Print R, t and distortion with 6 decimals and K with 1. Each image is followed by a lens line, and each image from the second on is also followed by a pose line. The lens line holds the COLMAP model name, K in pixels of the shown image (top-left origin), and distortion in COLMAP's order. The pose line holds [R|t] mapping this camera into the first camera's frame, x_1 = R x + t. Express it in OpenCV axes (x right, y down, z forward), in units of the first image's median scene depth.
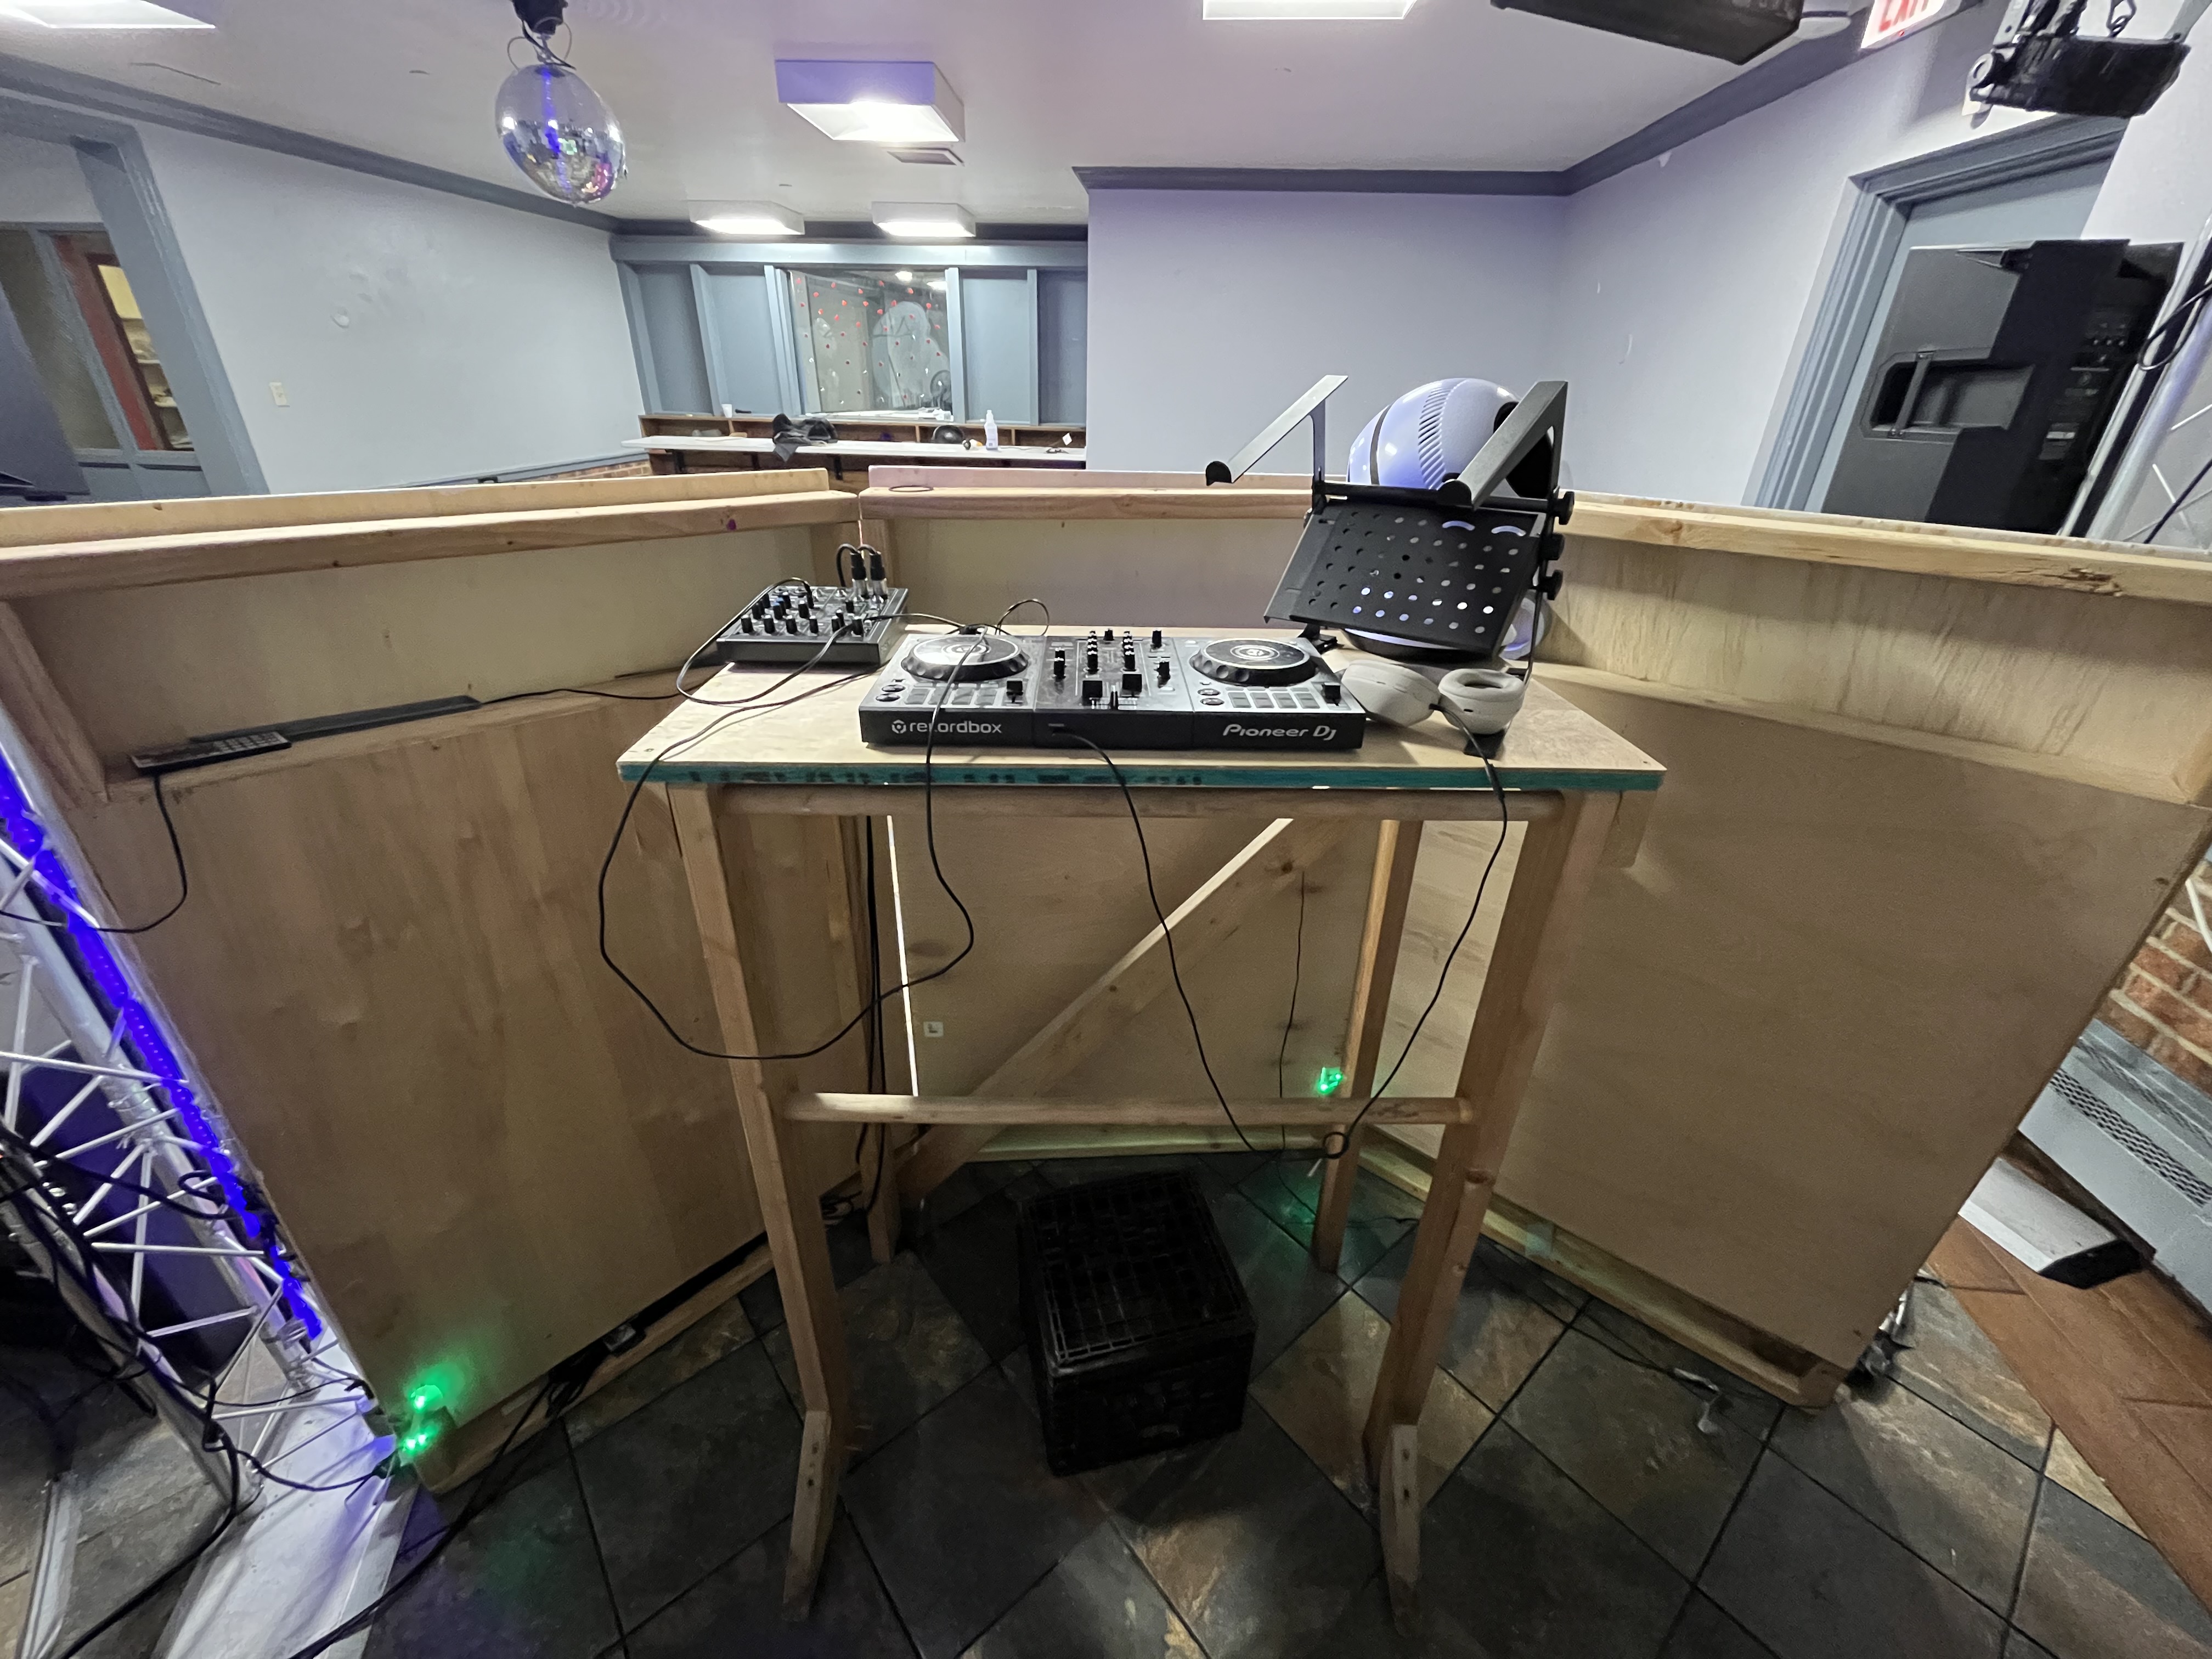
lens RADIAL K [[883.5, 0, 1100.0], [0, 883.5, 835.3], [0, 0, 1]] dist [-0.001731, 0.000533]
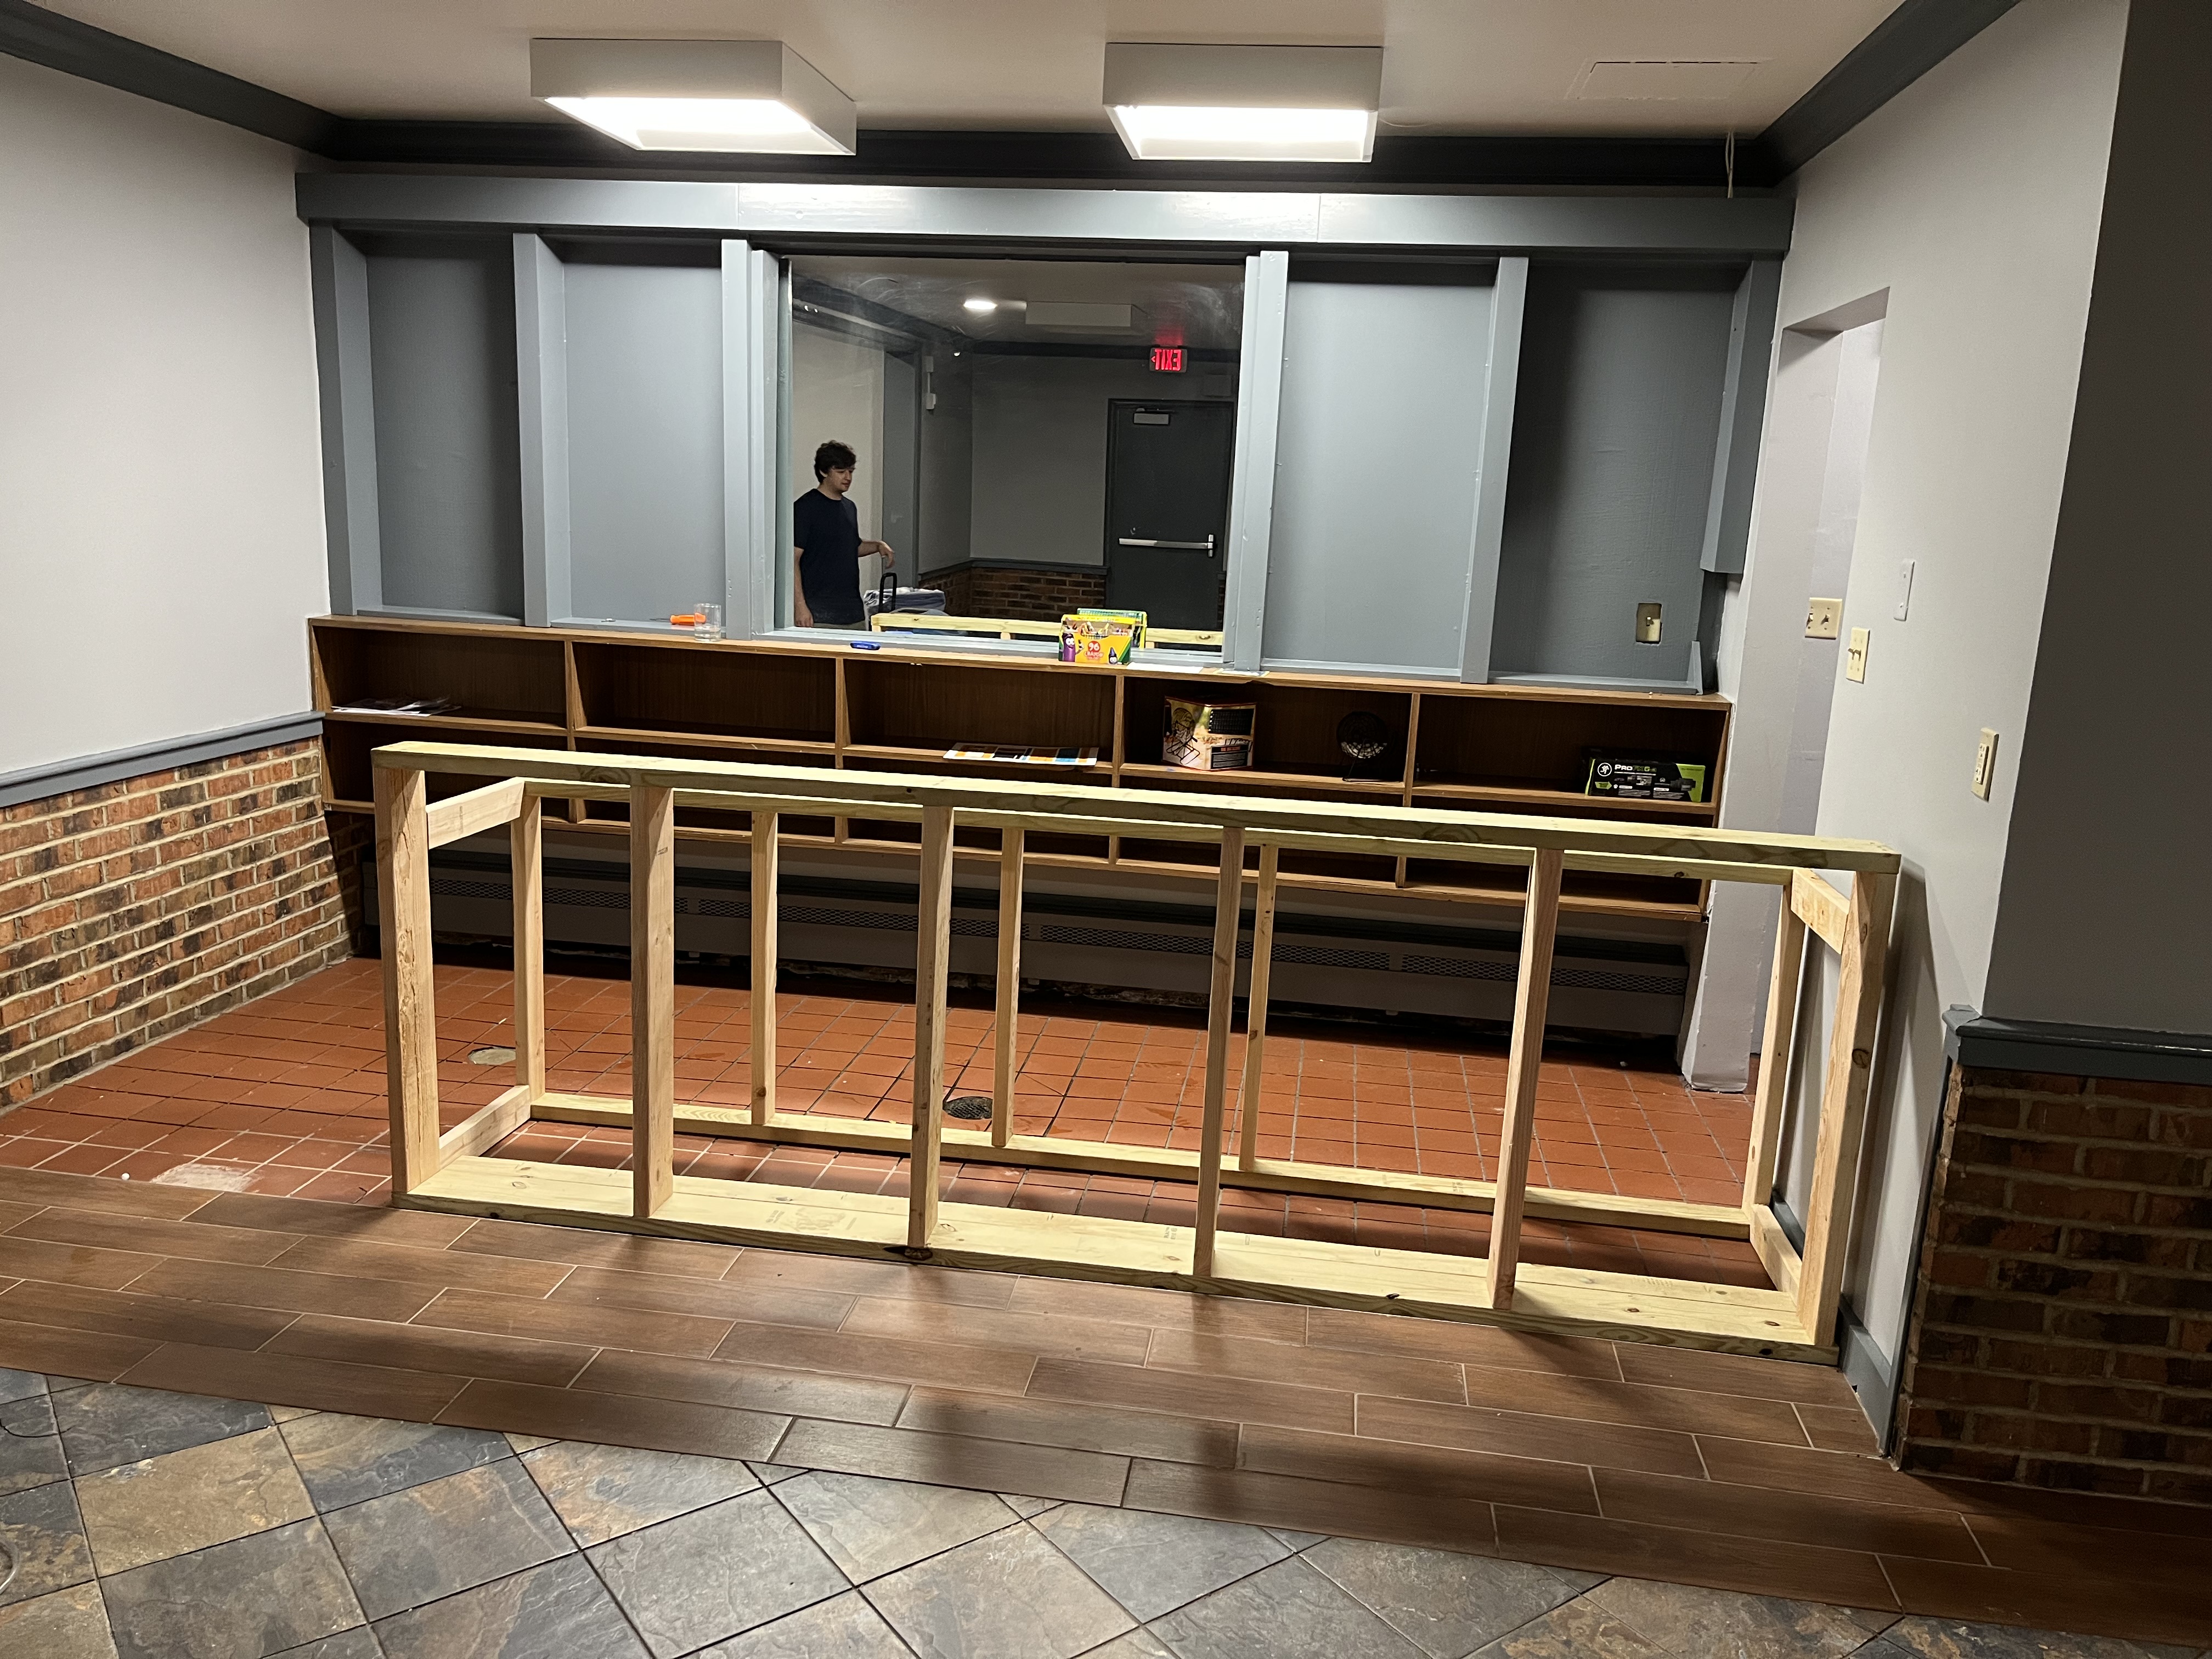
lens RADIAL K [[1668.4, 0, 1108.1], [0, 1668.4, 826.1], [0, 0, 1]] dist [-0.000460, 0.000113]
pose [[0.998374, 0.031084, -0.047790, -0.188021], [-0.042666, 0.963380, -0.264722, -0.252316], [0.037811, 0.266330, 0.963140, 0.429952]]
